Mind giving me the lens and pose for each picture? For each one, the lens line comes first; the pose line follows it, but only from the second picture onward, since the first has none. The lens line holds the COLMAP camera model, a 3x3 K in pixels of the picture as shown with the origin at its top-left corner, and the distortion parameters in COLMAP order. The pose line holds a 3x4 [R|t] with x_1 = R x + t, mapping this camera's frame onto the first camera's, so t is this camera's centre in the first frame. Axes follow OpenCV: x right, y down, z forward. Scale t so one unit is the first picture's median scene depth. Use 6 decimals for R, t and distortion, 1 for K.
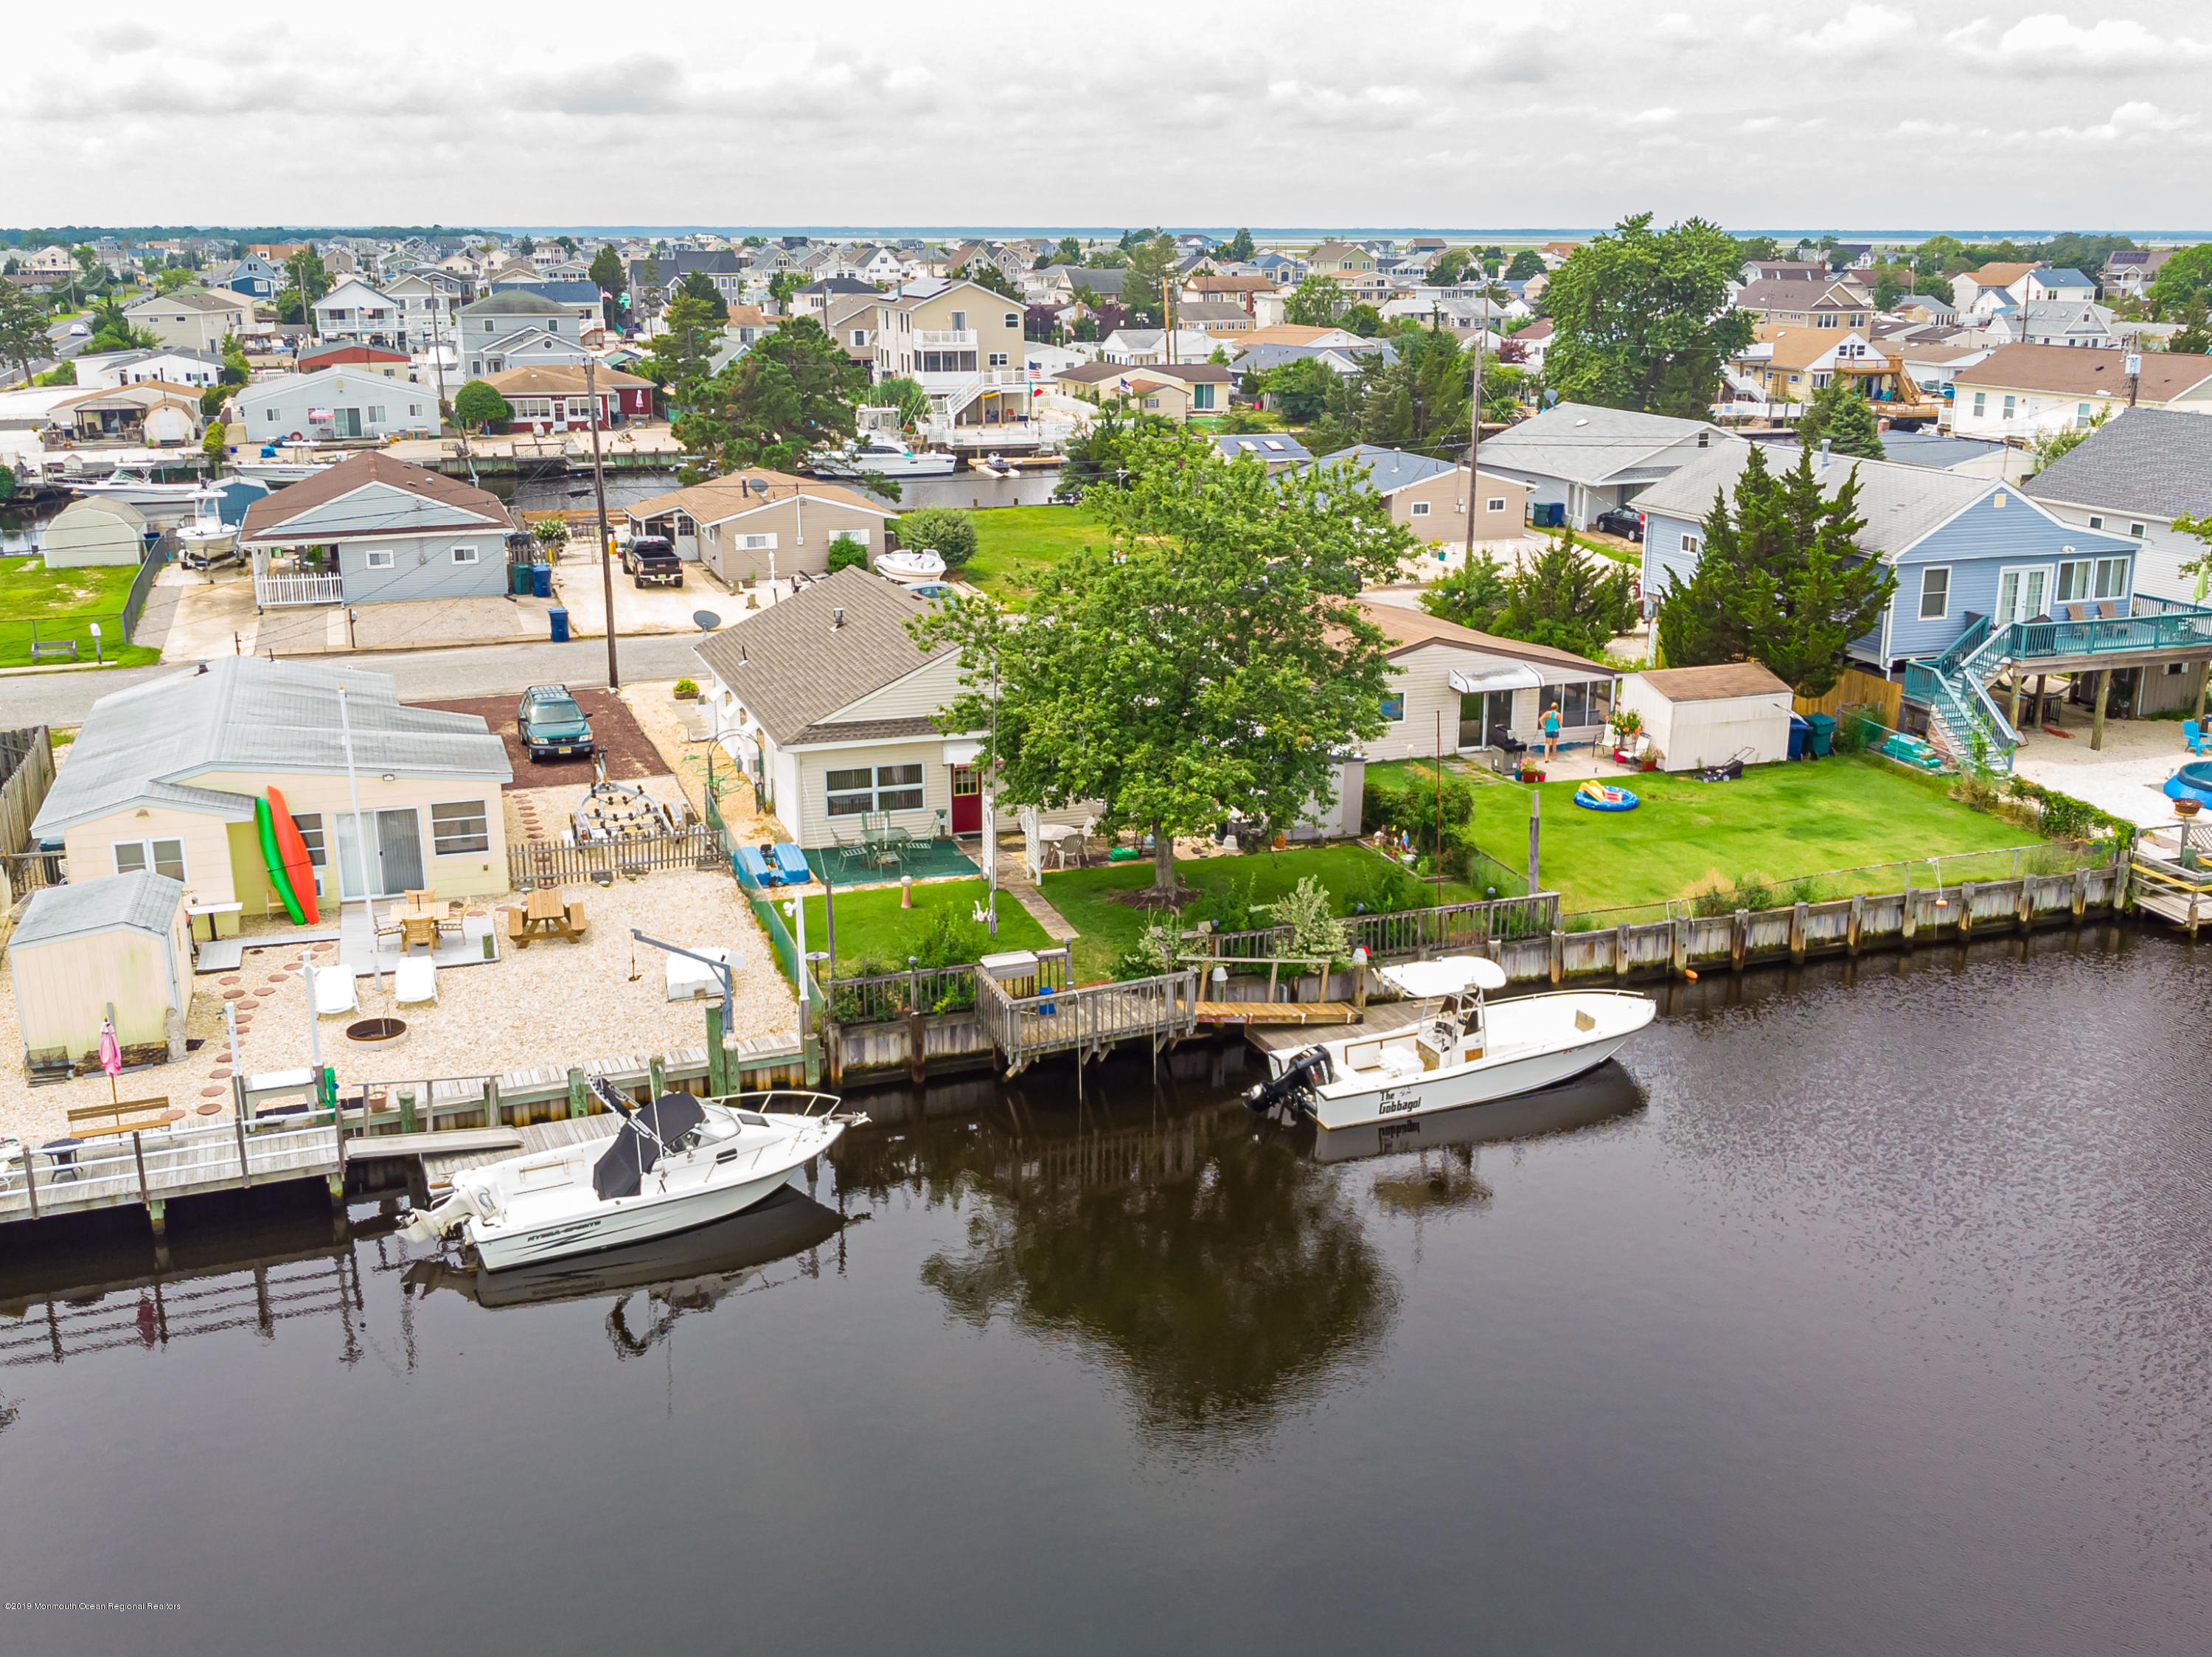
lens RADIAL K [[1660.6, 0, 1106.0], [0, 1660.6, 828.5], [0, 0, 1]] dist [-0.031388, 0.044133]
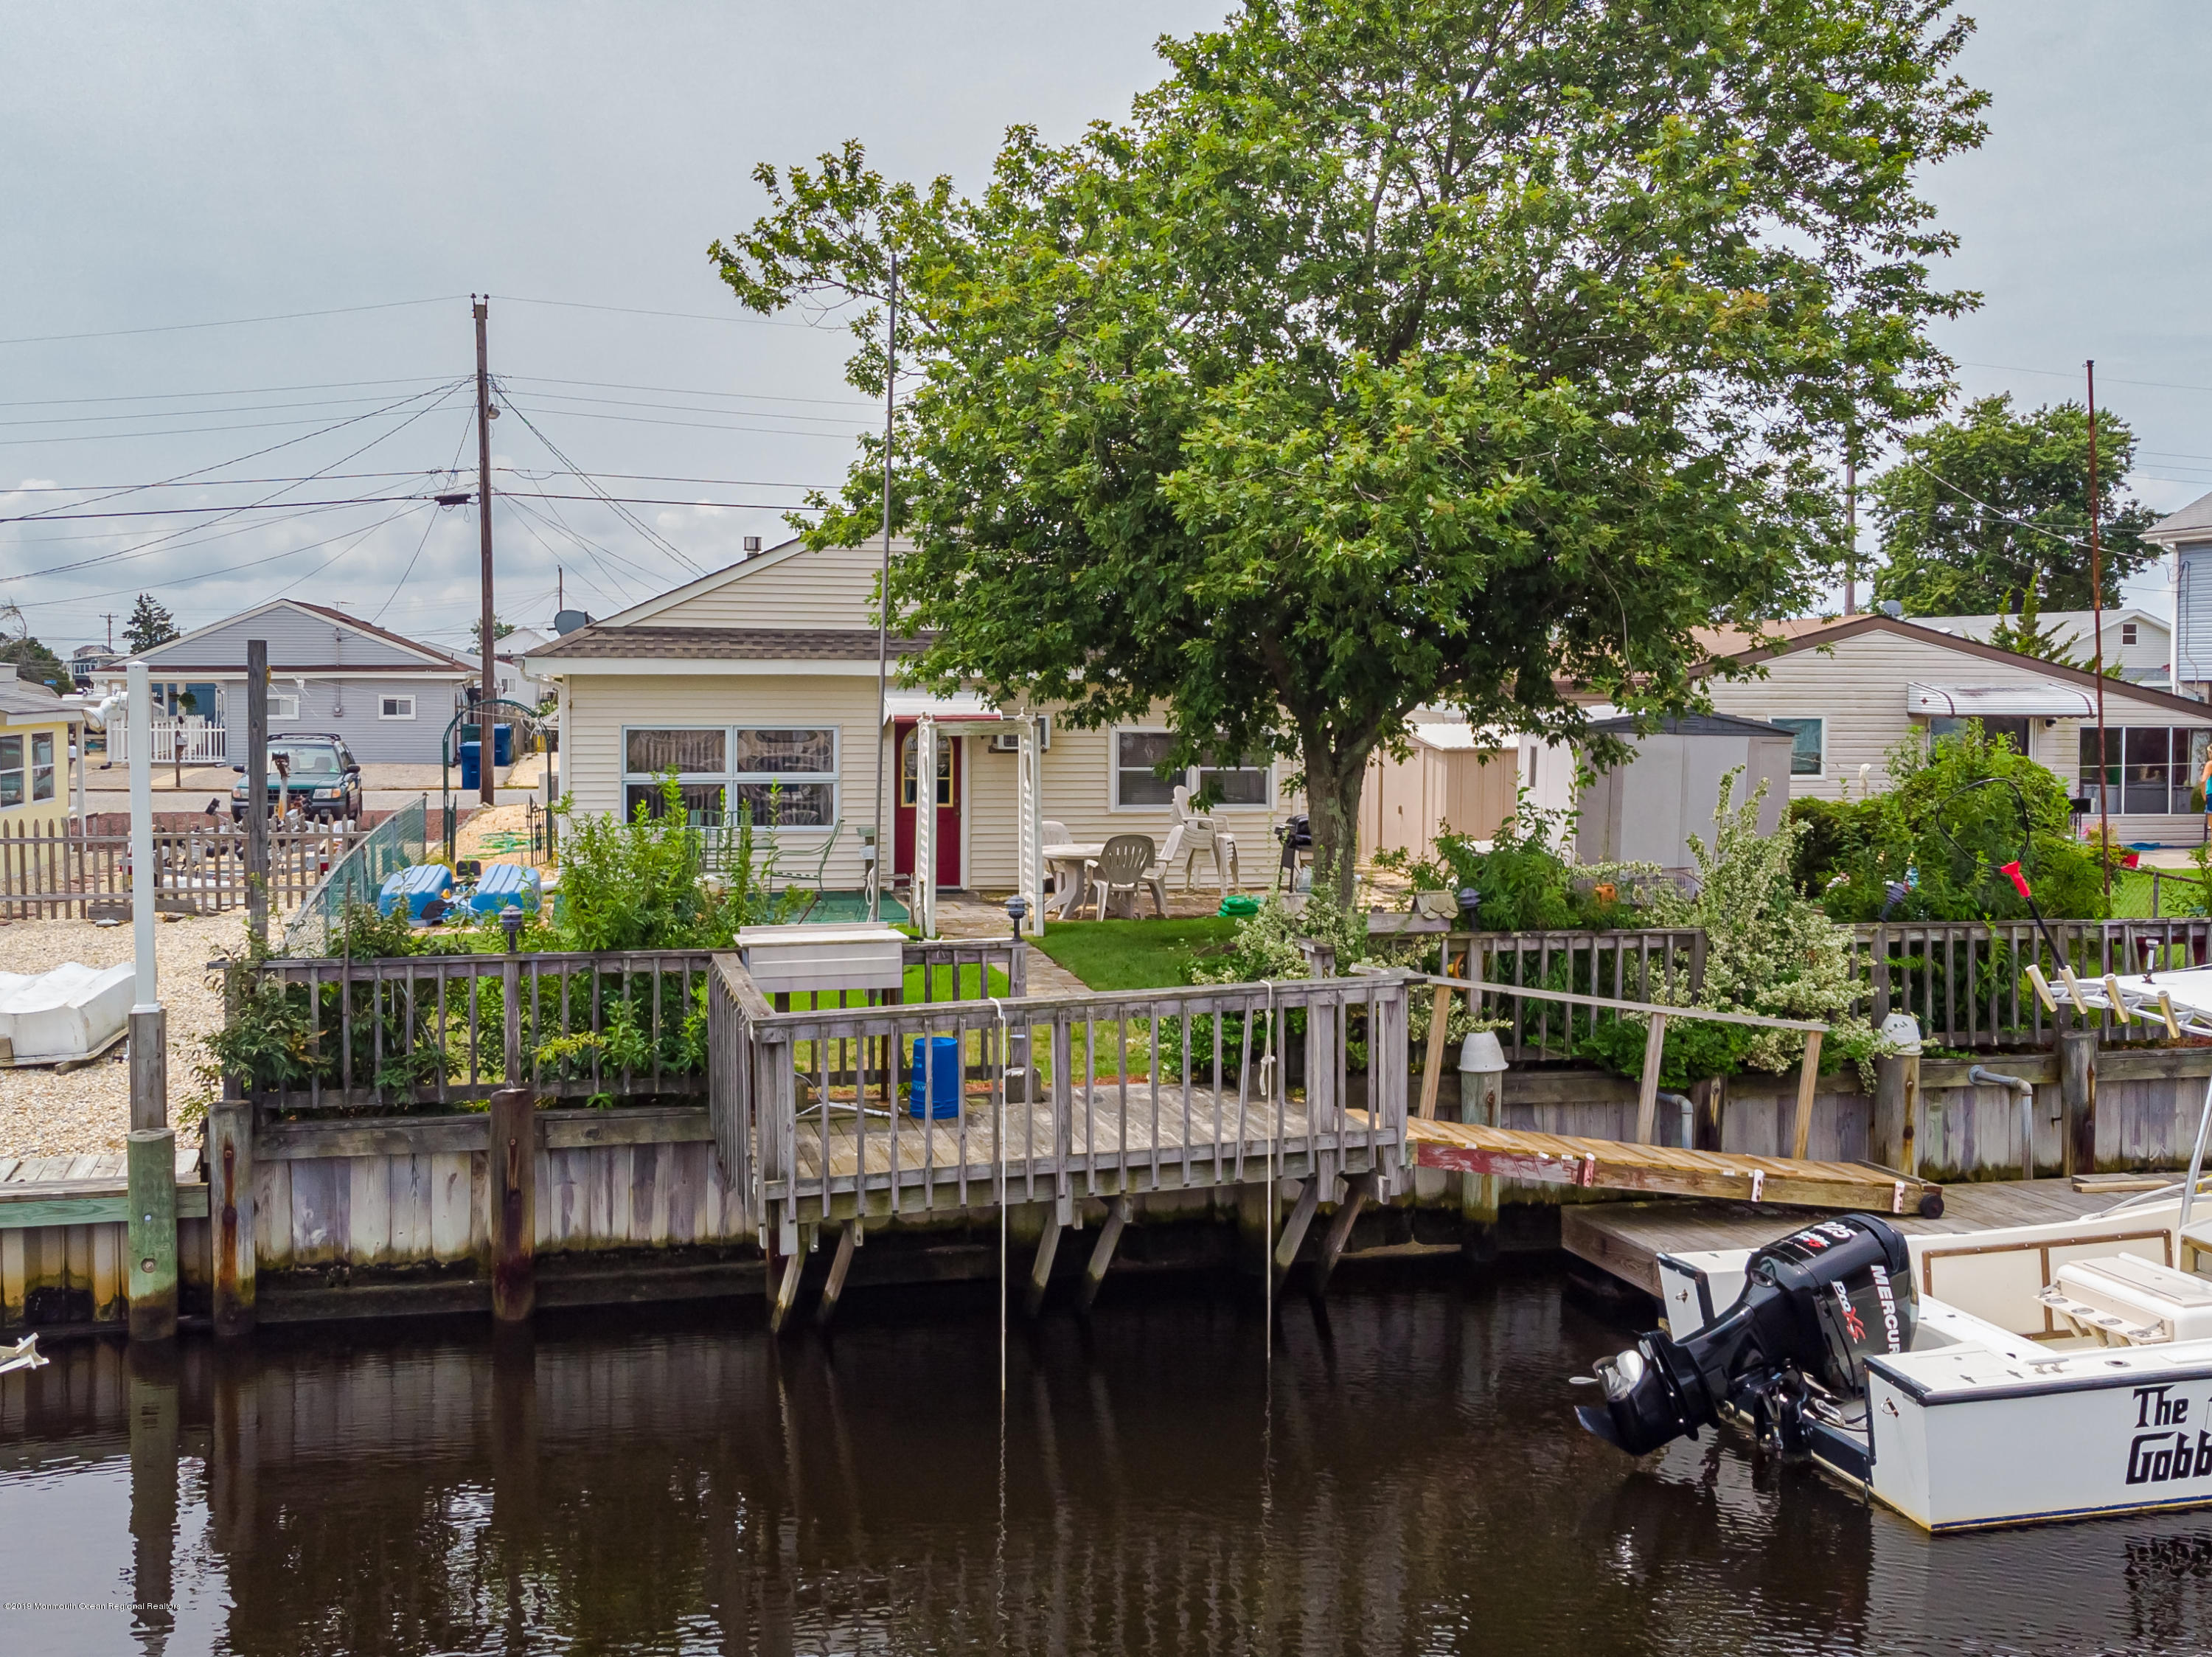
lens RADIAL K [[1689.7, 0, 1136.4], [0, 1689.7, 940.7], [0, 0, 1]] dist [-0.007788, -0.002052]
pose [[0.992049, 0.008456, -0.125569, 0.043455], [-0.034609, 0.977603, -0.207593, 0.143494], [0.121001, 0.210288, 0.970122, 0.682625]]
